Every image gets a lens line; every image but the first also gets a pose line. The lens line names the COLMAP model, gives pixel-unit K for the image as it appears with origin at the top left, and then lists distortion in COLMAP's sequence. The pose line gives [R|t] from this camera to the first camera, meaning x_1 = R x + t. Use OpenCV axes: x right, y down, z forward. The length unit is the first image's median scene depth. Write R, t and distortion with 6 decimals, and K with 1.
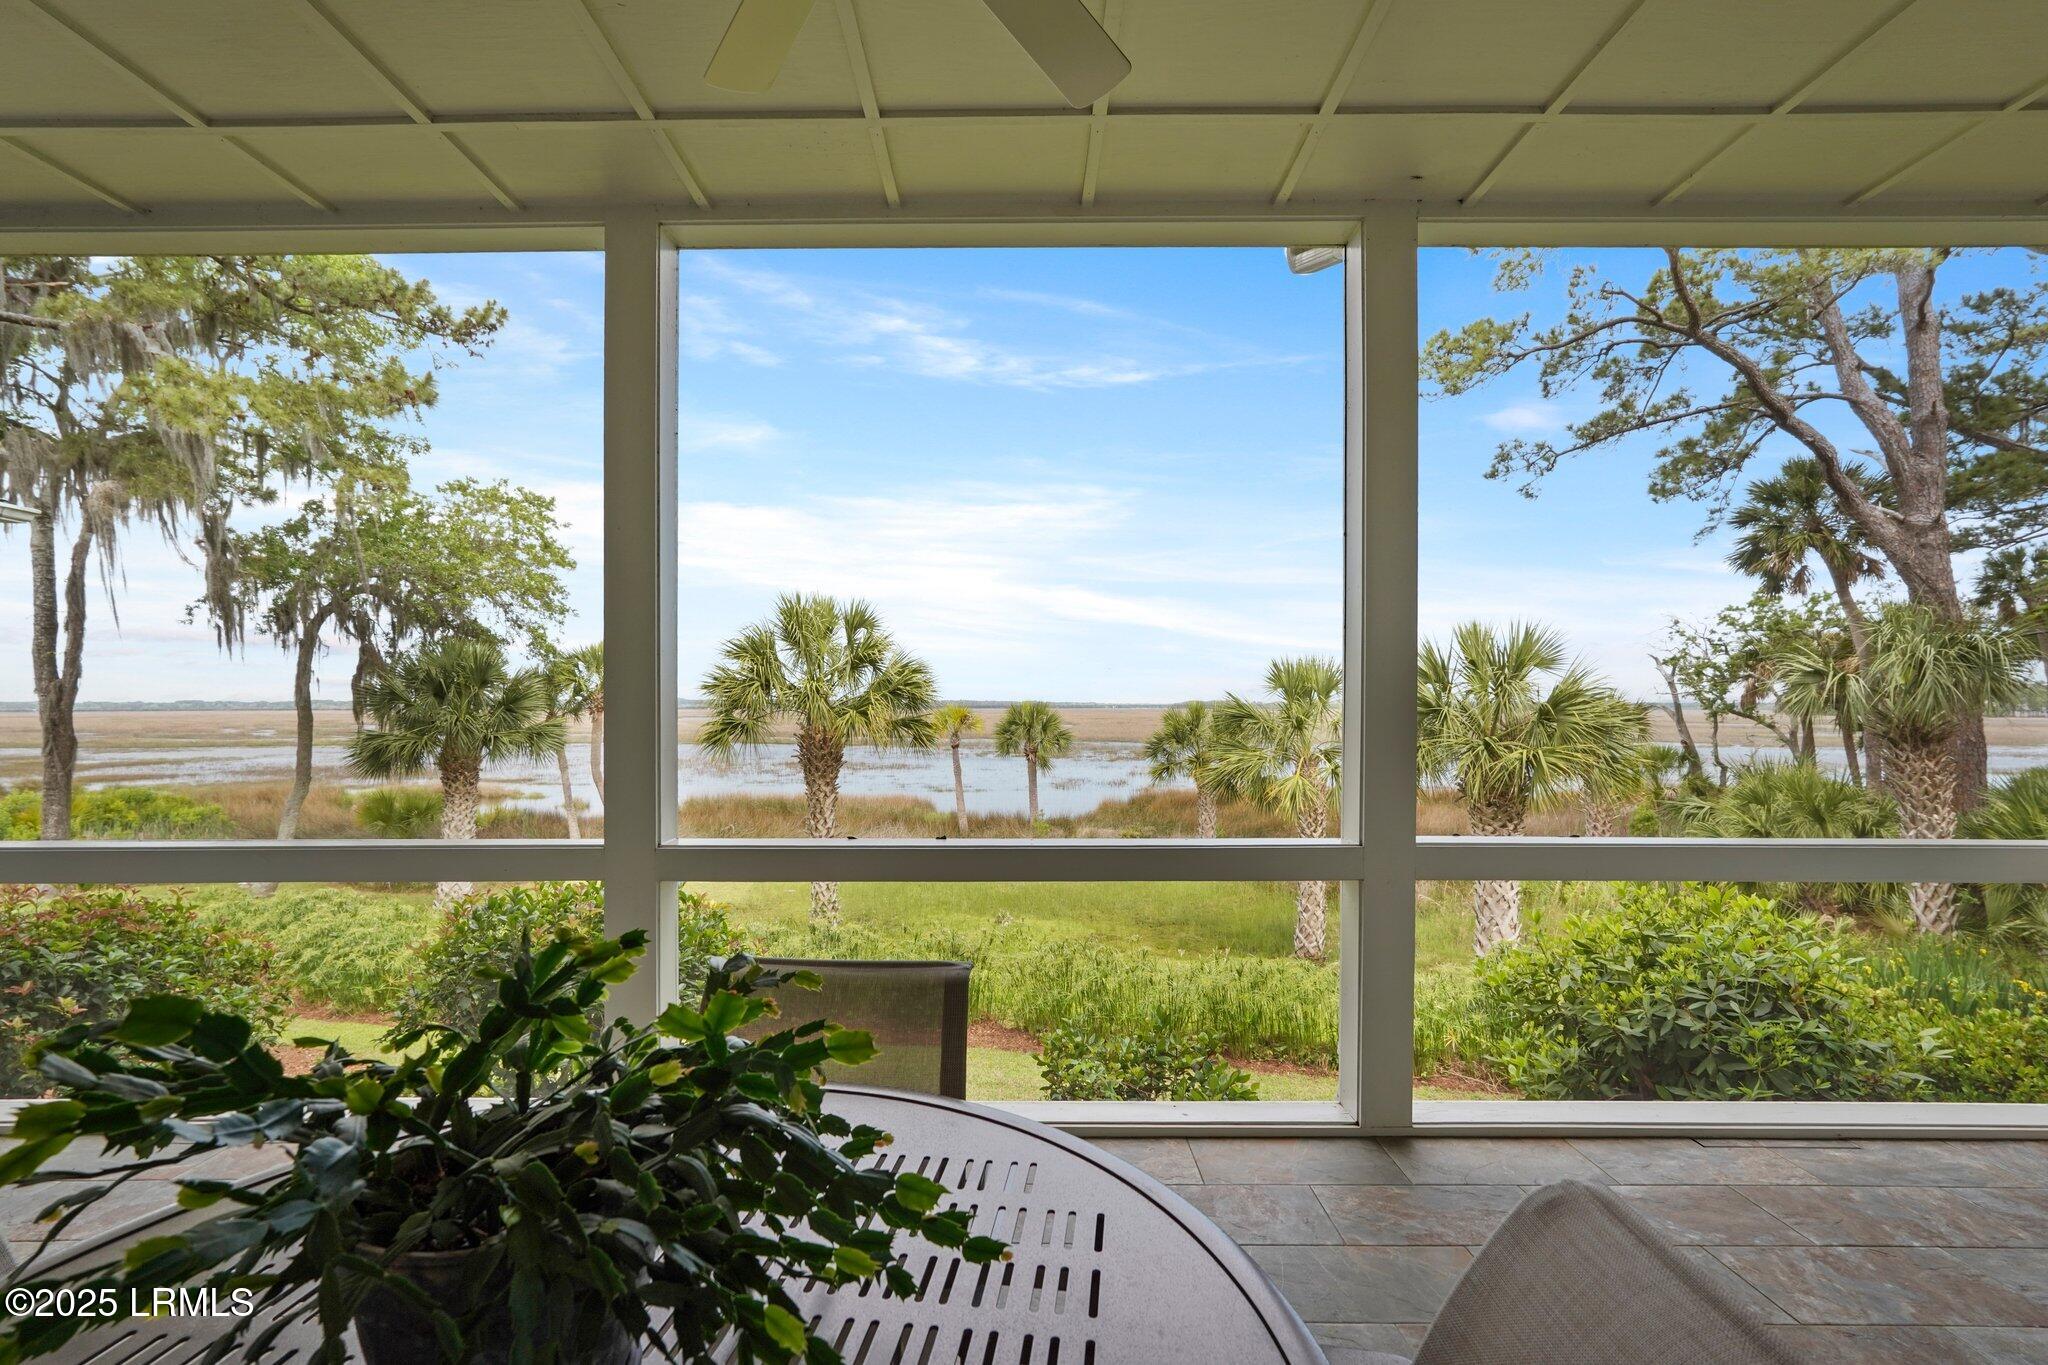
lens RADIAL K [[909.7, 0, 1012.7], [0, 909.7, 712.1], [0, 0, 1]] dist [-0.005746, 0.002278]
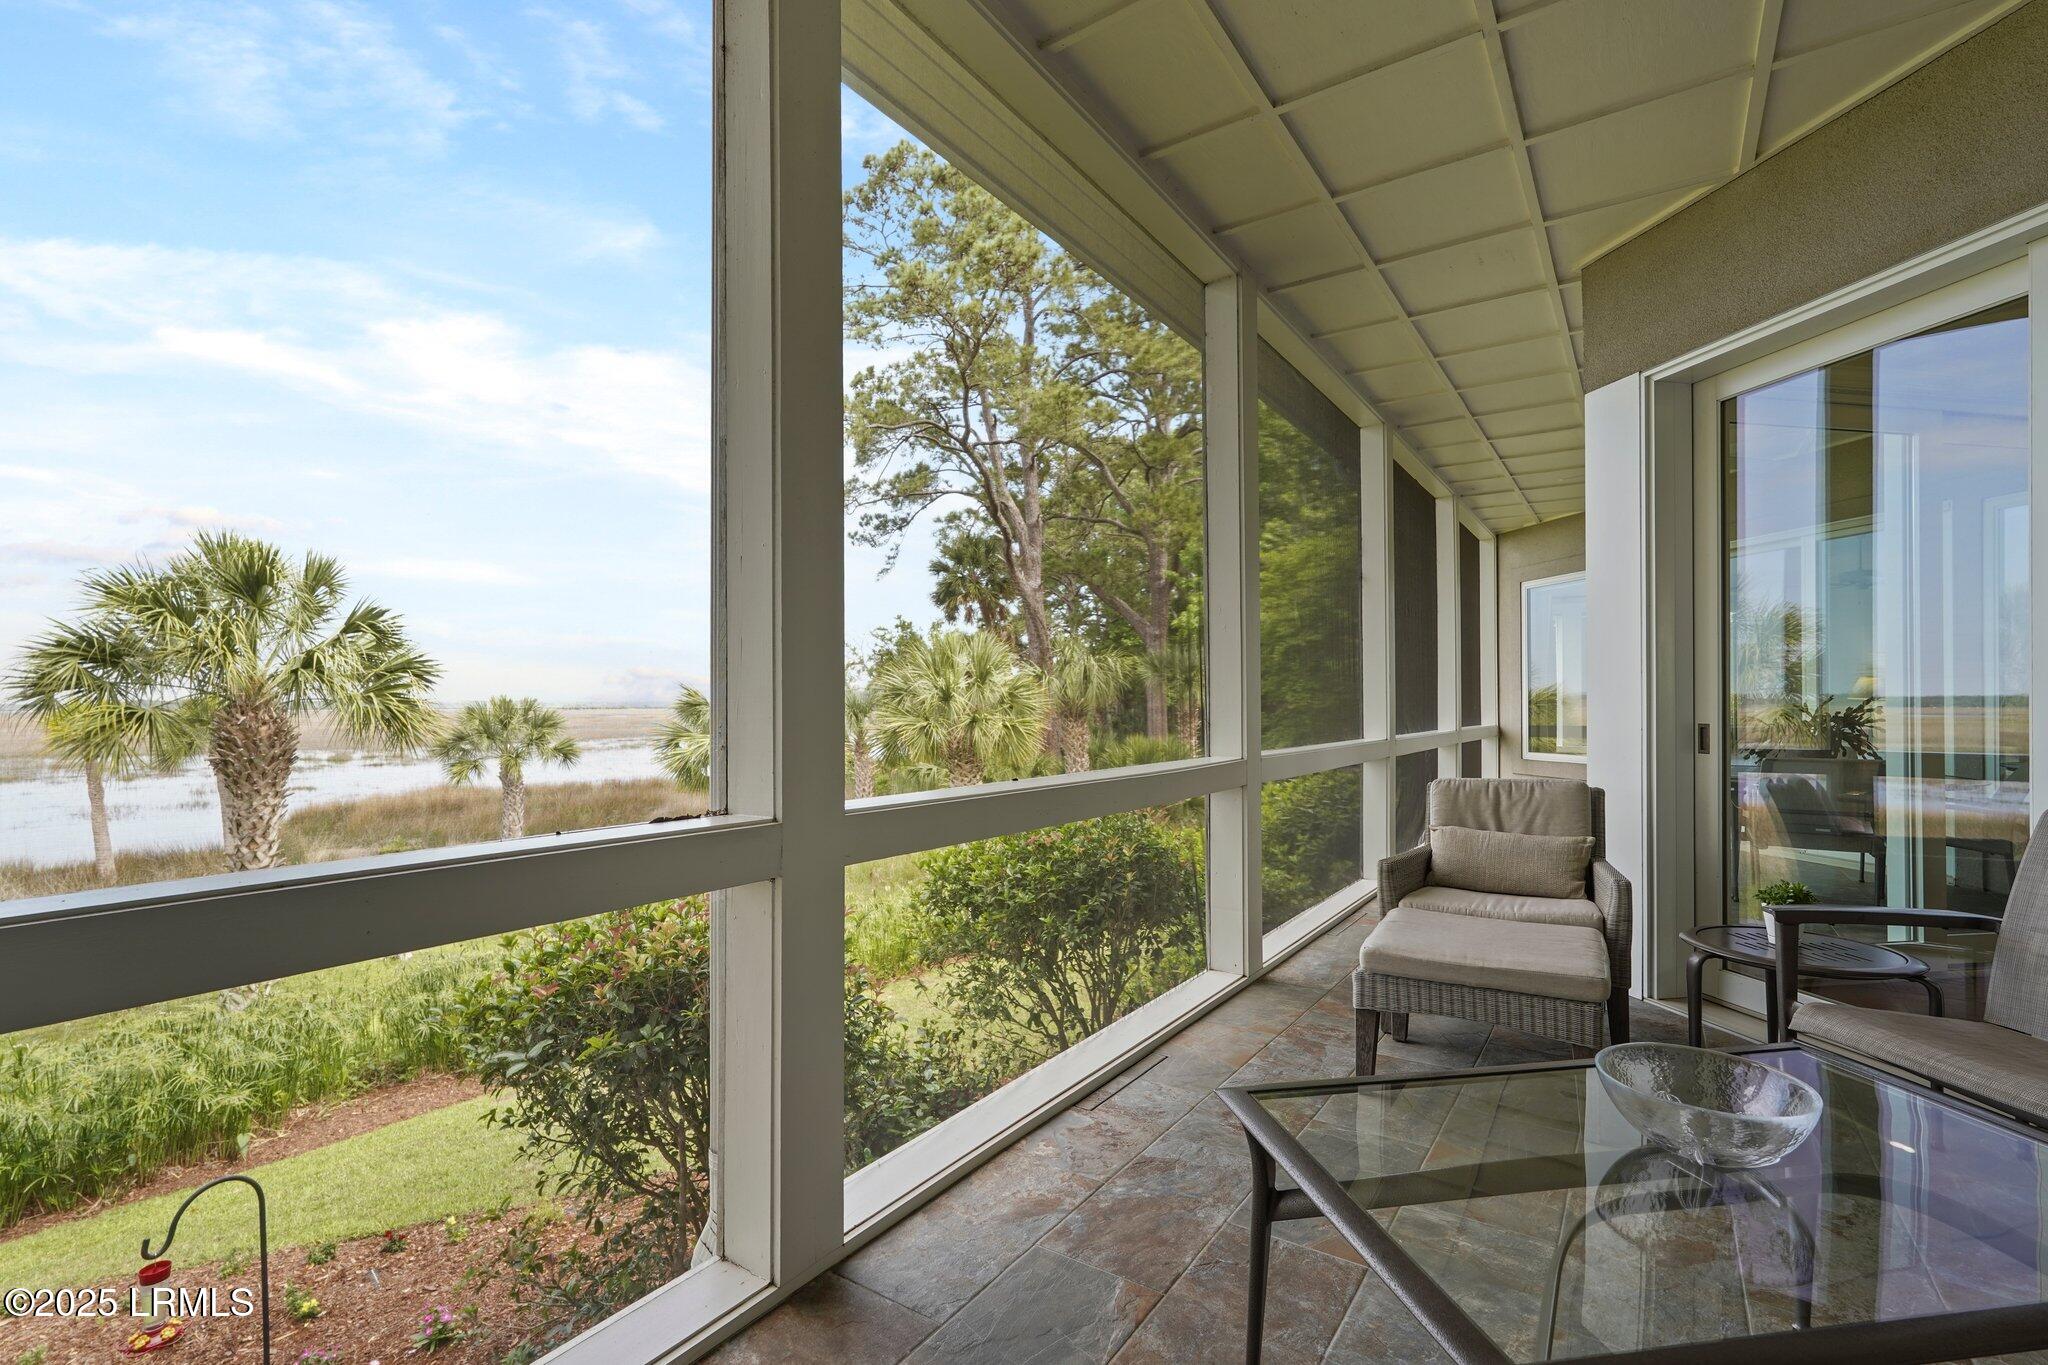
lens RADIAL K [[909.7, 0, 1020.5], [0, 909.7, 696.3], [0, 0, 1]] dist [-0.005746, 0.002278]
pose [[0.572985, 0.005066, 0.819551, -0.350323], [0.009489, 0.999873, -0.012815, 0.011374], [-0.819511, 0.015119, 0.572864, 0.072387]]
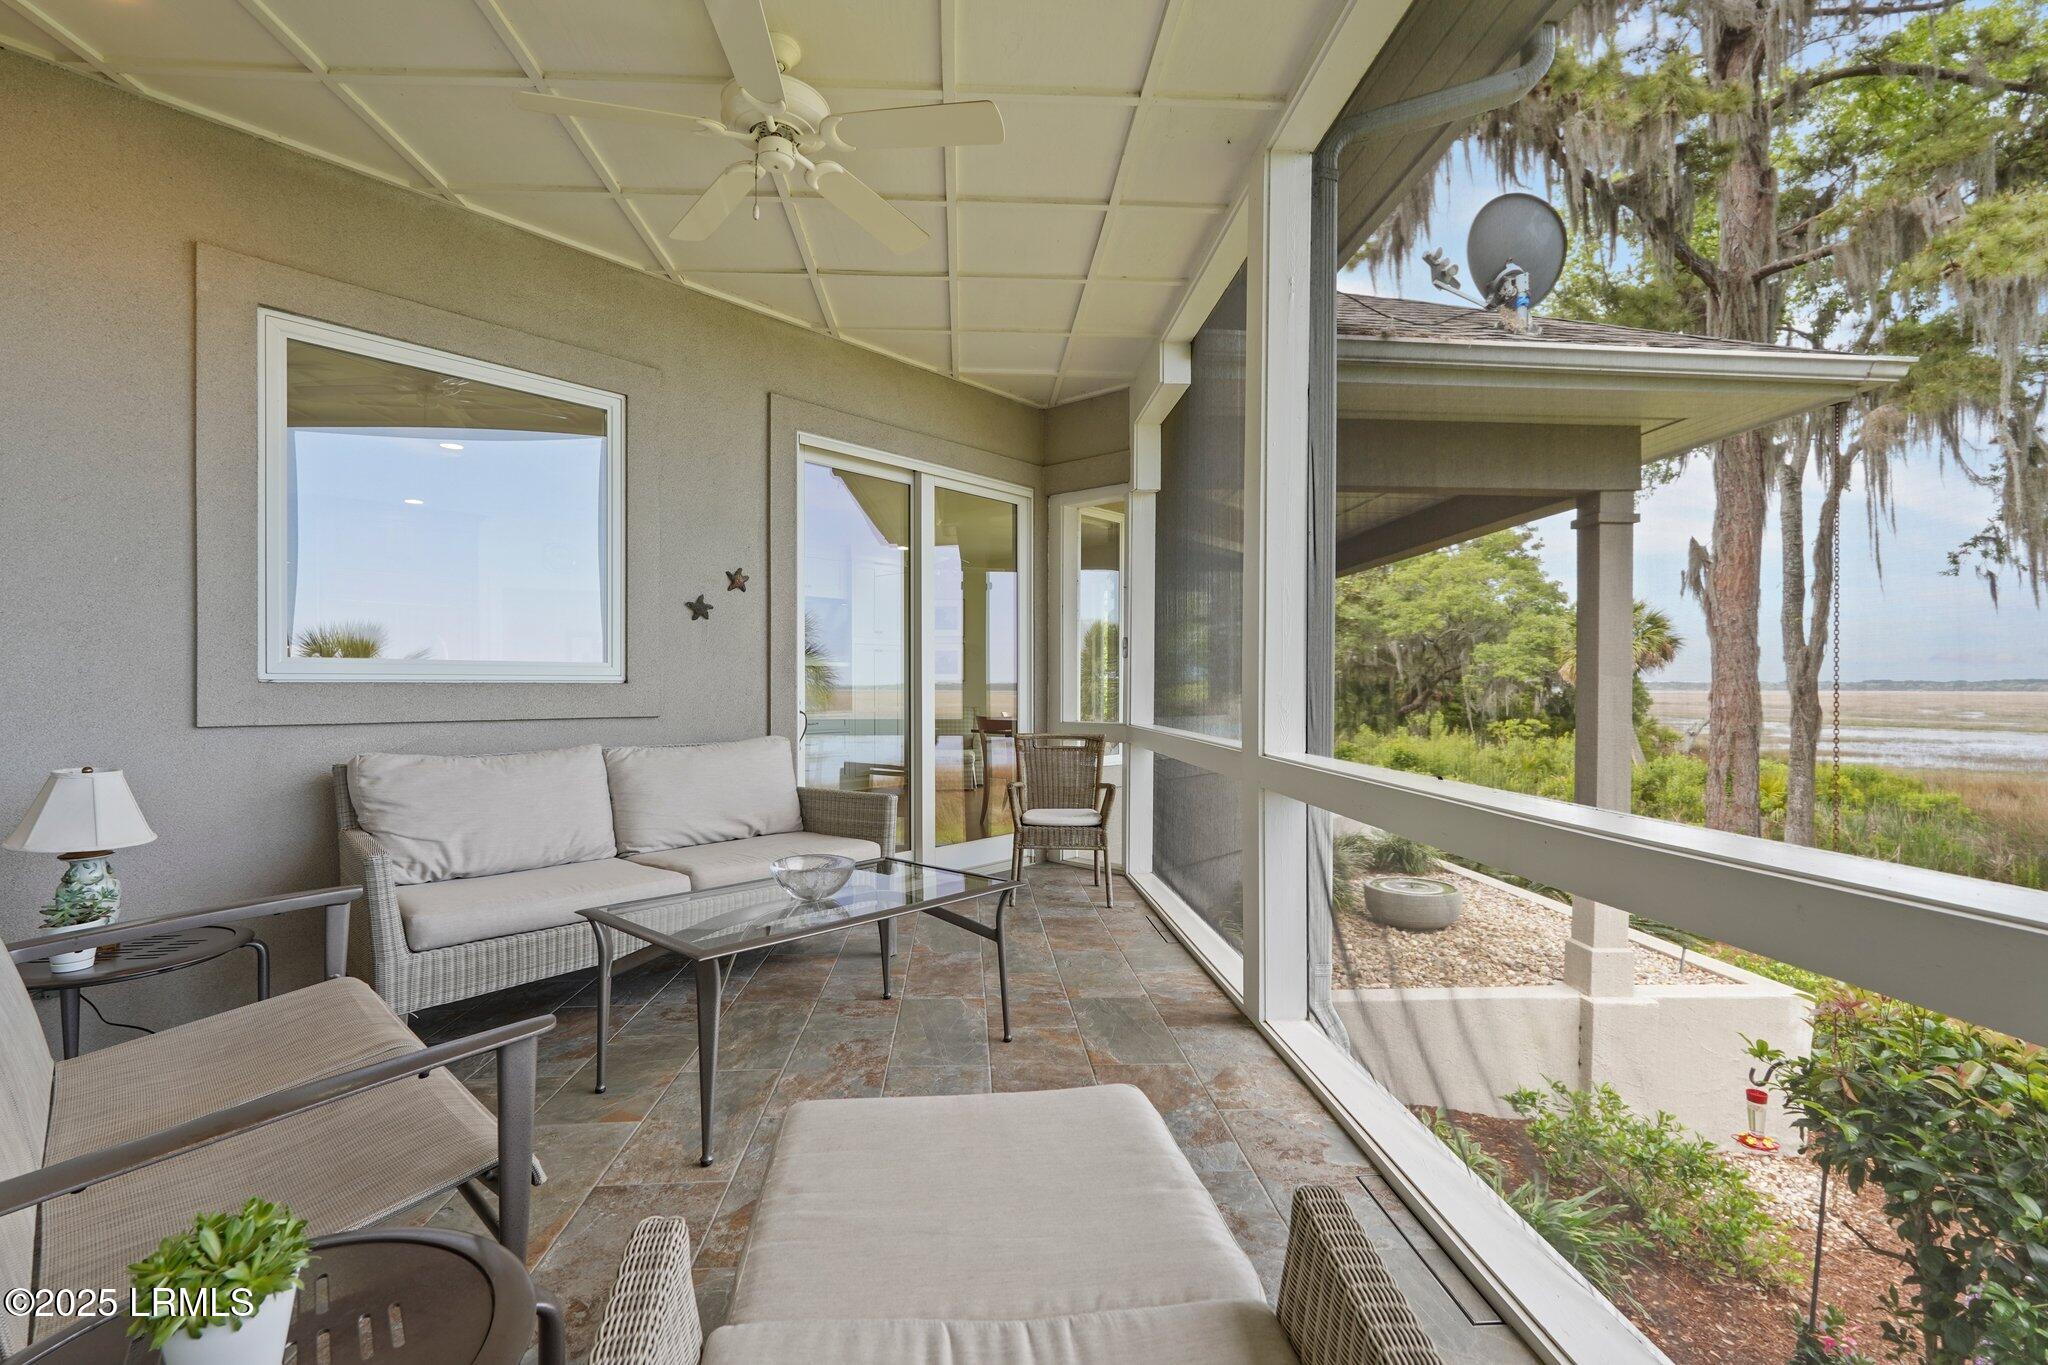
lens RADIAL K [[909.7, 0, 1027.1], [0, 909.7, 690.0], [0, 0, 1]] dist [-0.005746, 0.002278]
pose [[0.078350, 0.007382, -0.996899, -0.143061], [-0.009274, 0.999935, 0.006675, 0.010877], [0.996883, 0.008722, 0.078413, 0.090954]]
